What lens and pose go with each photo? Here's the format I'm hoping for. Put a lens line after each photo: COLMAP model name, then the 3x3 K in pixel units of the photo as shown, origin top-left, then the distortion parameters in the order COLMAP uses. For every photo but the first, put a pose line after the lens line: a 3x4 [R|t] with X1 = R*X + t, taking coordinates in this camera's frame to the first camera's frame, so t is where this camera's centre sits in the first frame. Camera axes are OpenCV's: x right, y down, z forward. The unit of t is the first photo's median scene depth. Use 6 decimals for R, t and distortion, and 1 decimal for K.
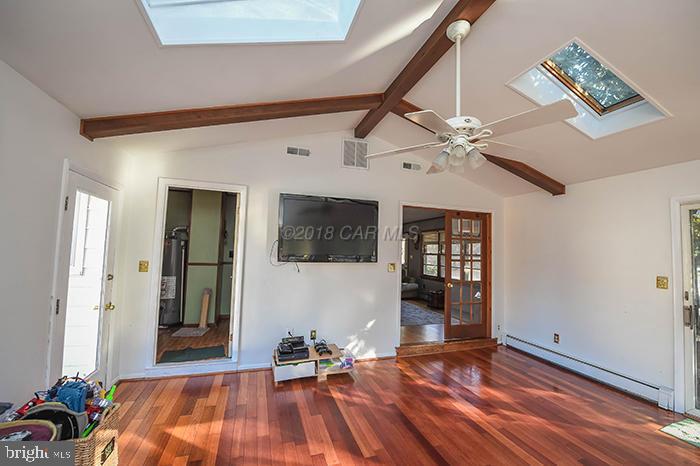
lens RADIAL K [[275.0, 0, 373.0], [0, 275.0, 208.1], [0, 0, 1]] dist [-0.014634, -0.000456]
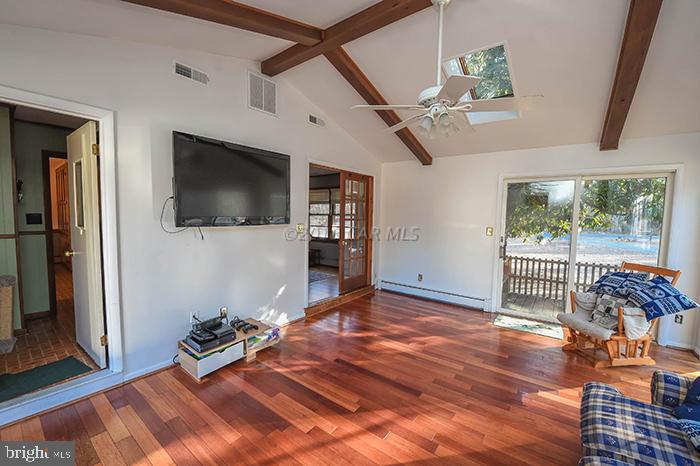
lens RADIAL K [[275.0, 0, 373.0], [0, 275.0, 208.1], [0, 0, 1]] dist [-0.014634, -0.000456]
pose [[0.837237, -0.001155, 0.546839, -0.259082], [-0.078645, 0.989348, 0.122499, 0.013760], [-0.541155, -0.145567, 0.828228, 0.110260]]
